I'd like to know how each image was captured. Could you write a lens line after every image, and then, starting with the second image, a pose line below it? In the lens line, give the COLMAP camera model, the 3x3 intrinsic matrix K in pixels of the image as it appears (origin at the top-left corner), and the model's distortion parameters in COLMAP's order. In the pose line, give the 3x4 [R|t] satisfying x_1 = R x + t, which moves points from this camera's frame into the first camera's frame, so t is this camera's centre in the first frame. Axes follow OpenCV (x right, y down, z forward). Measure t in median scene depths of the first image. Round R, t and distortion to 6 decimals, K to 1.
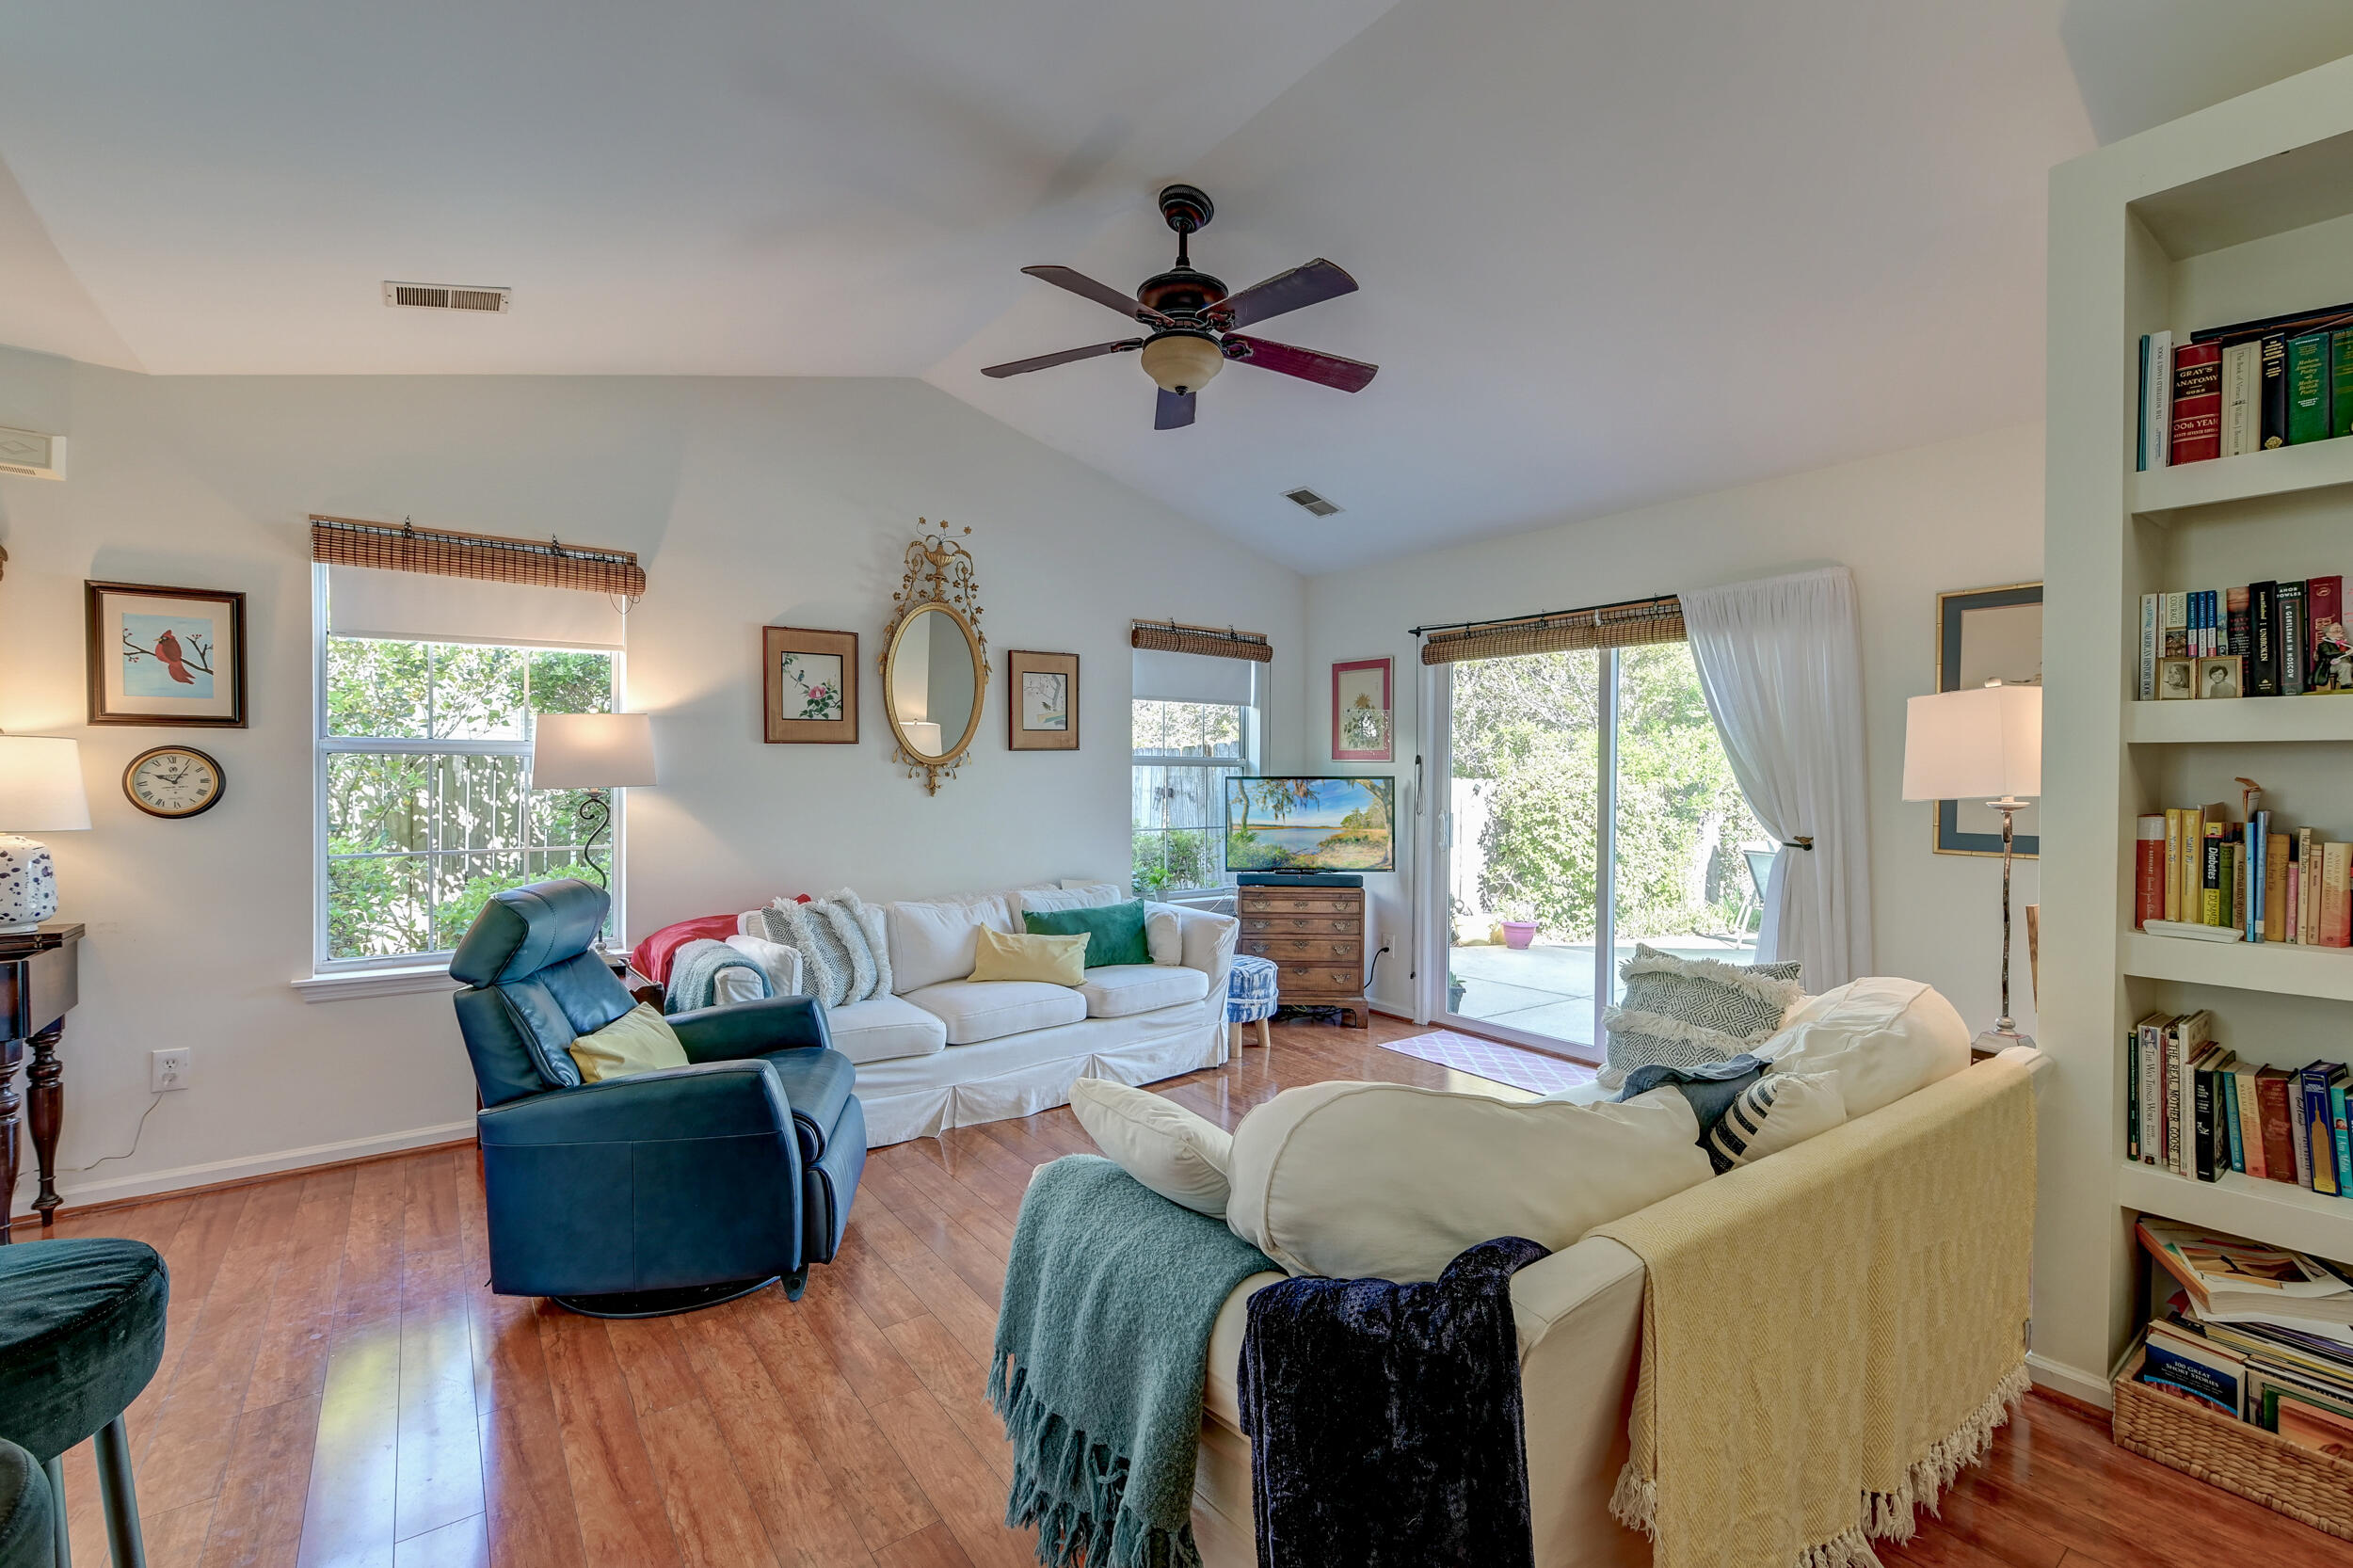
lens RADIAL K [[991.1, 0, 1173.4], [0, 991.1, 776.8], [0, 0, 1]] dist [0.025841, -0.014854]
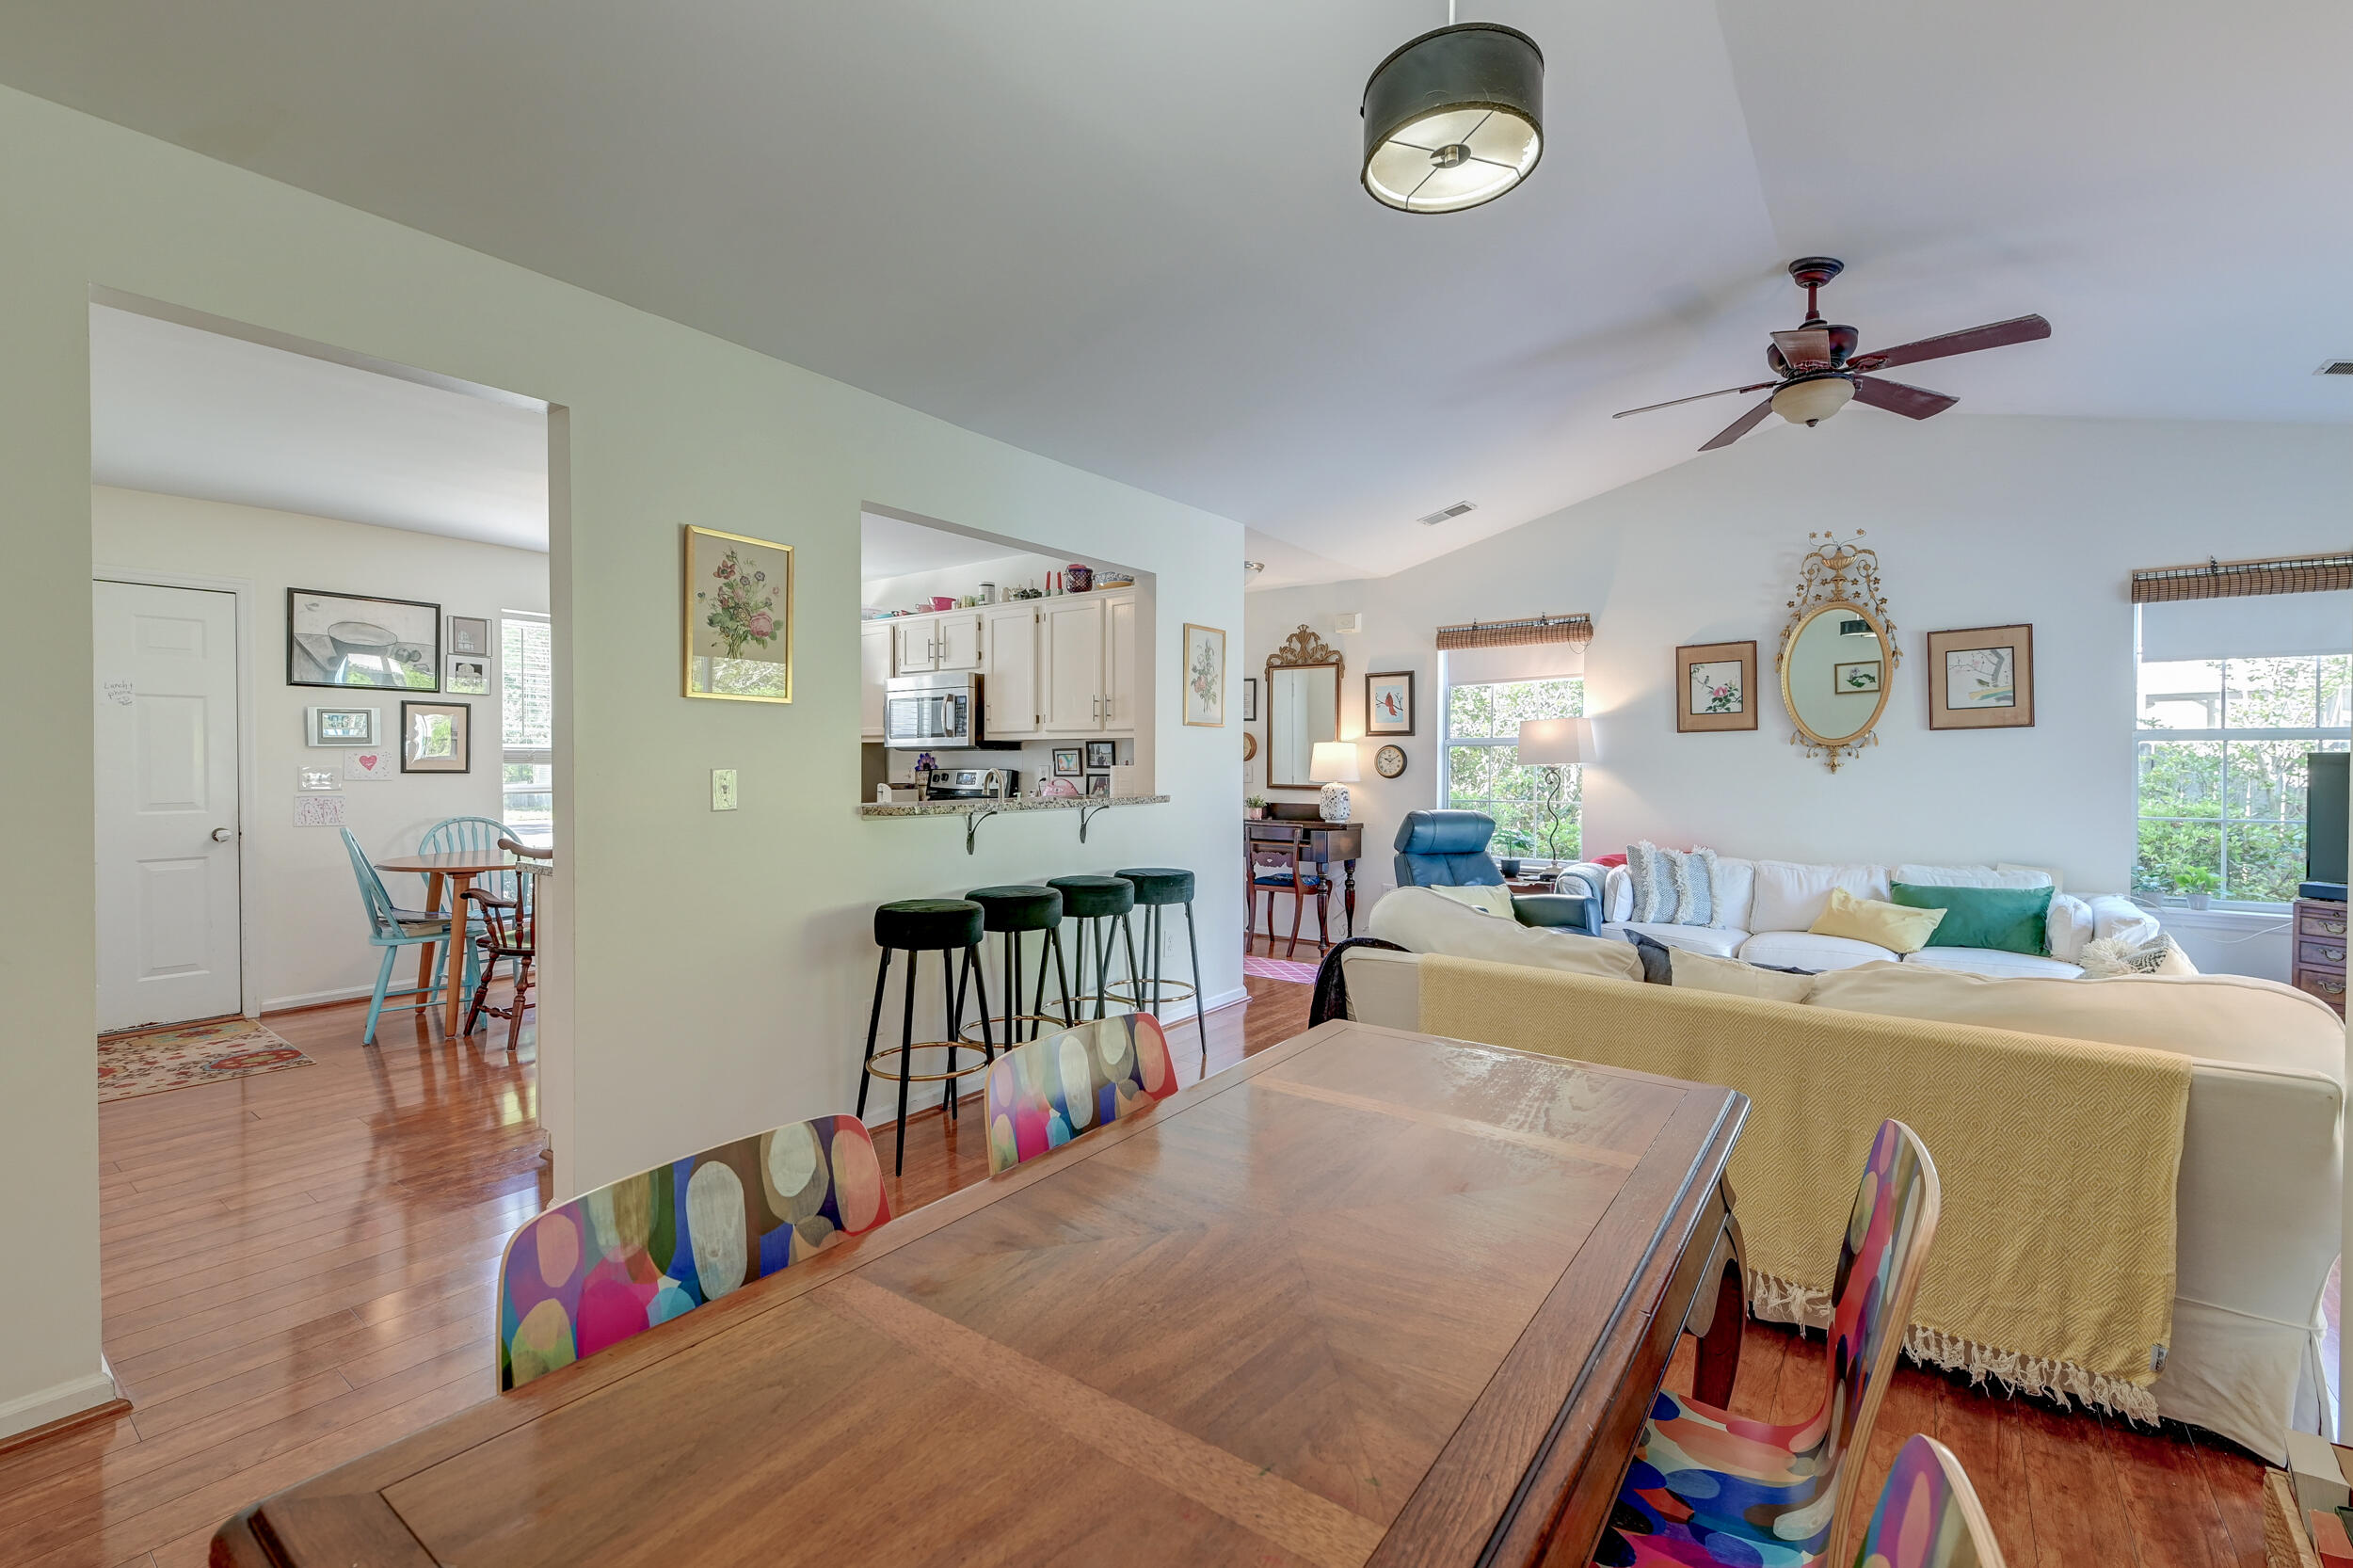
lens RADIAL K [[997.1, 0, 1175.7], [0, 997.1, 732.1], [0, 0, 1]] dist [0.026394, -0.000231]
pose [[0.283211, -0.037524, -0.958323, 0.661421], [-0.000669, 0.999226, -0.039324, 0.018435], [0.959057, 0.011778, 0.282967, -0.042145]]
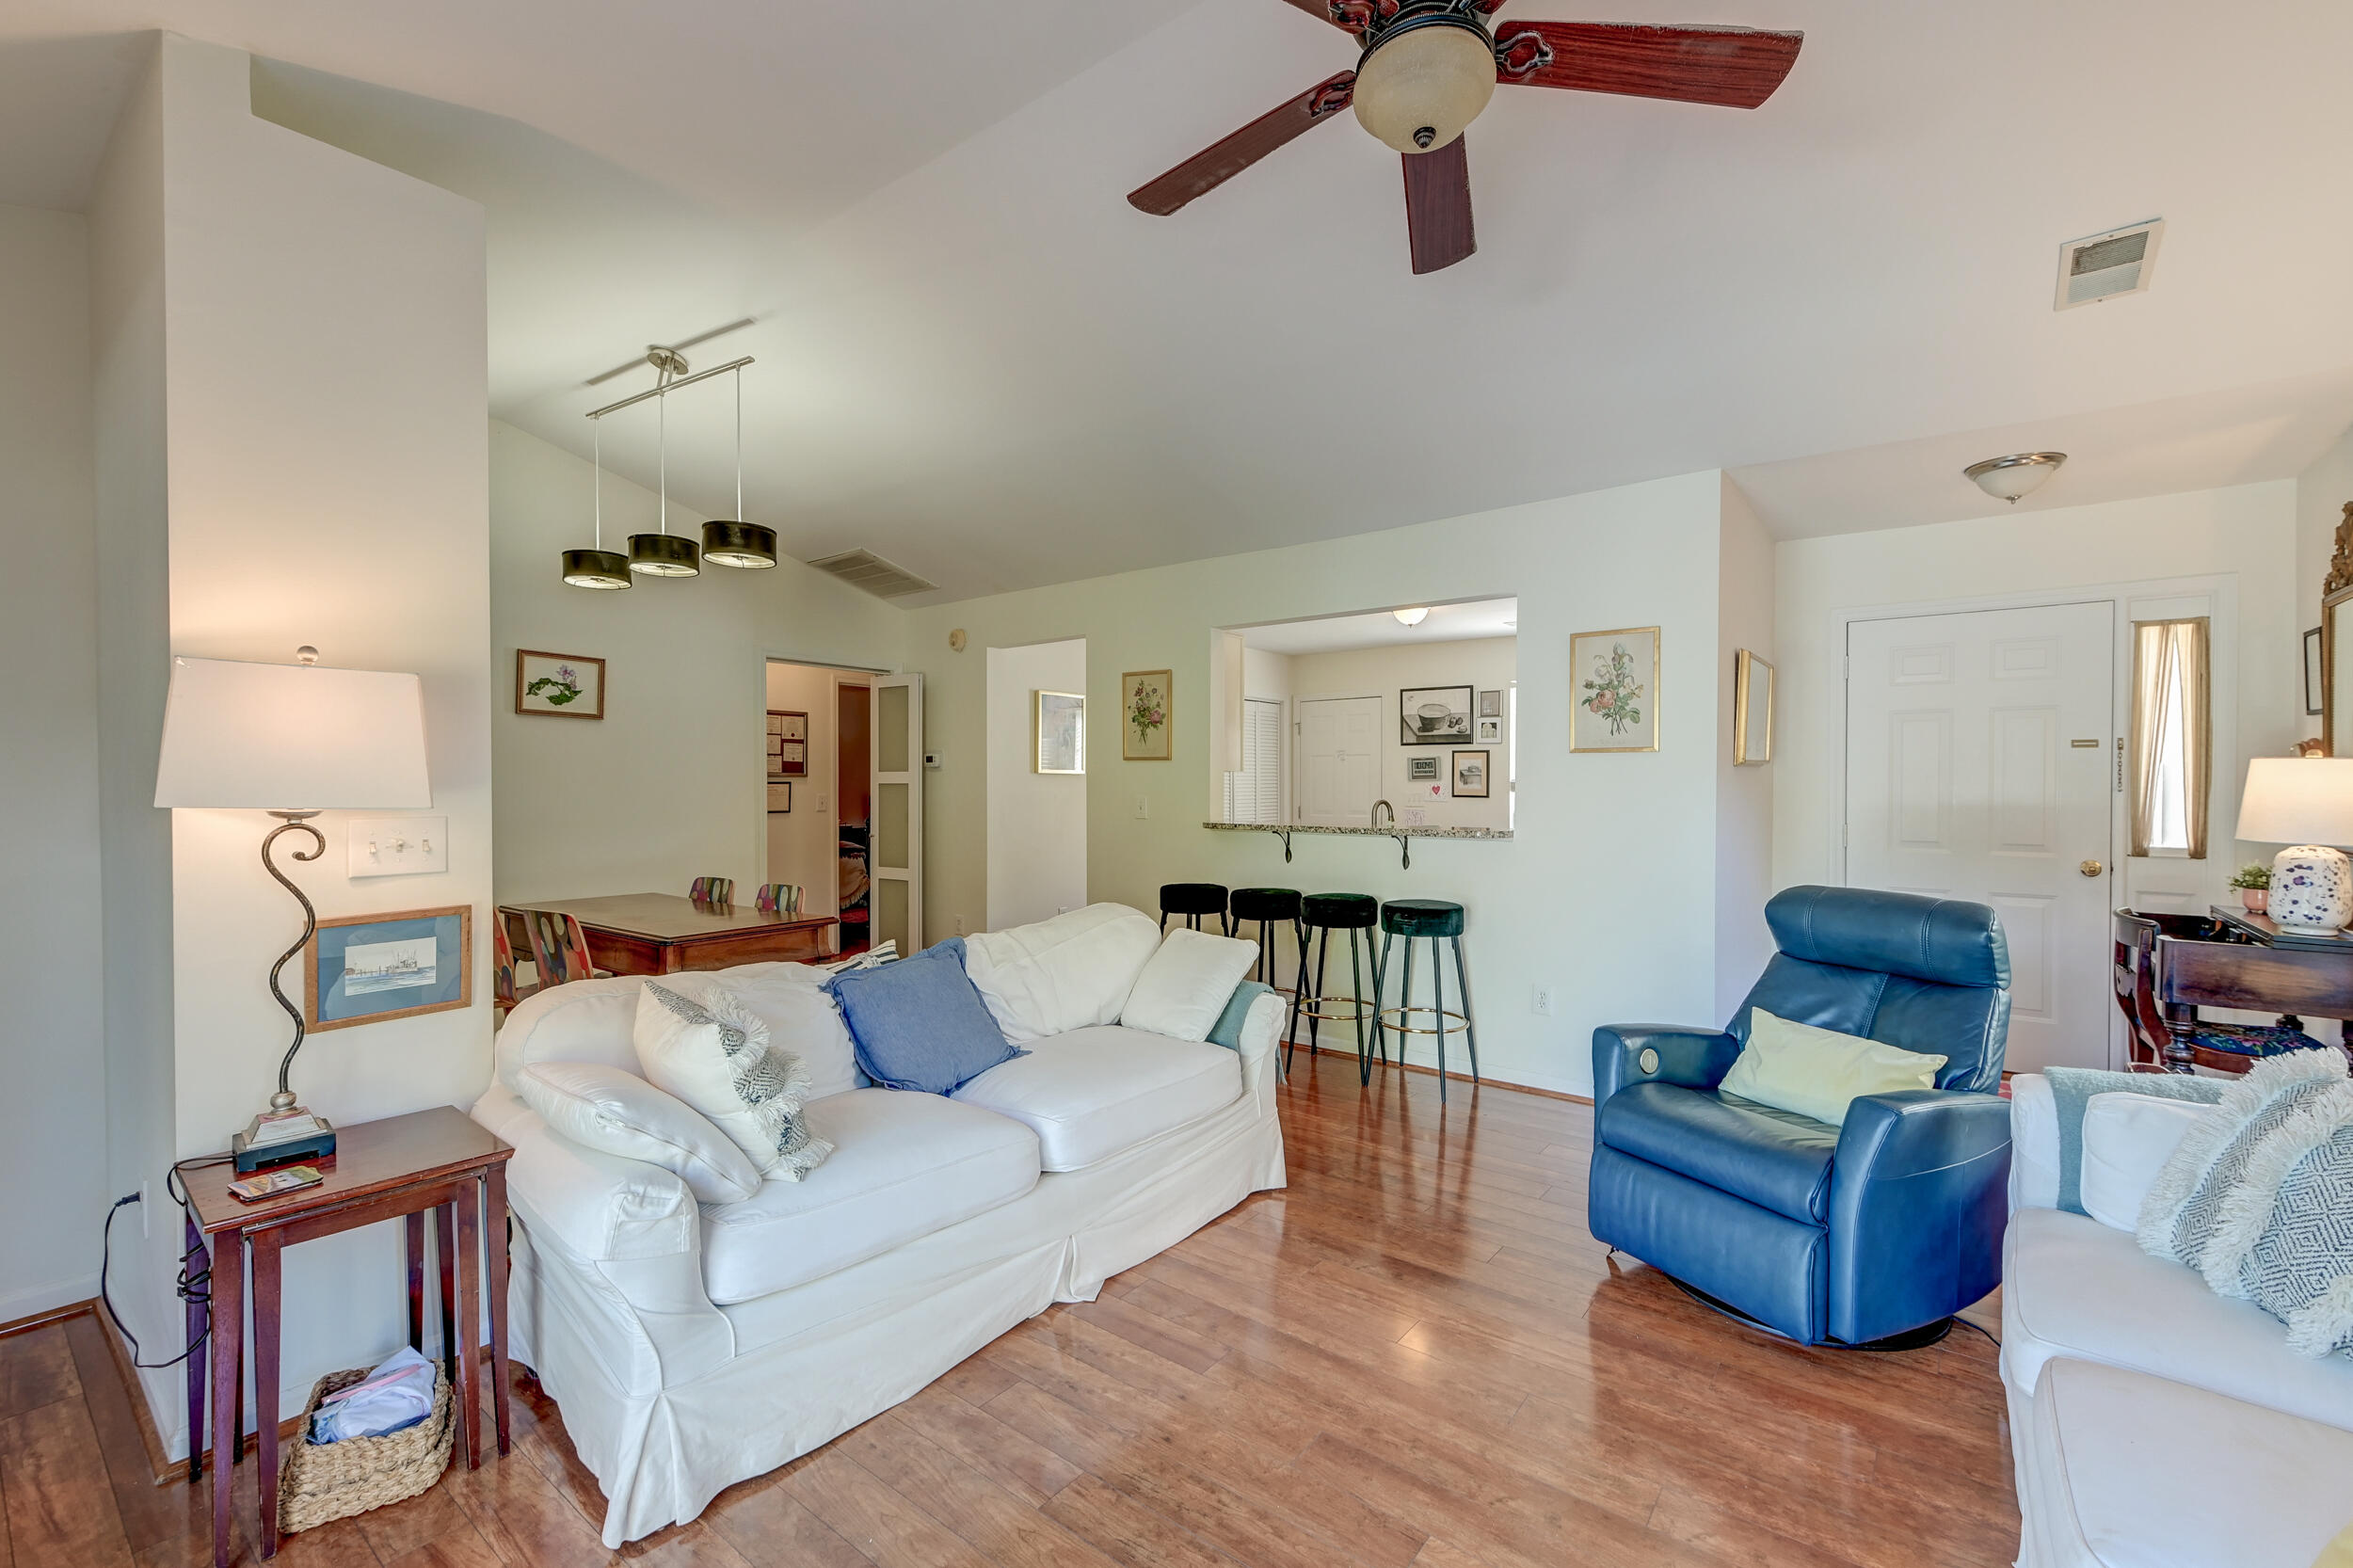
lens RADIAL K [[991.1, 0, 1173.4], [0, 991.1, 776.8], [0, 0, 1]] dist [0.025841, -0.014854]
pose [[-0.965818, -0.011027, -0.258985, 0.208015], [-0.009658, 0.999932, -0.006558, -0.001021], [0.259040, -0.003833, -0.965859, 1.100356]]
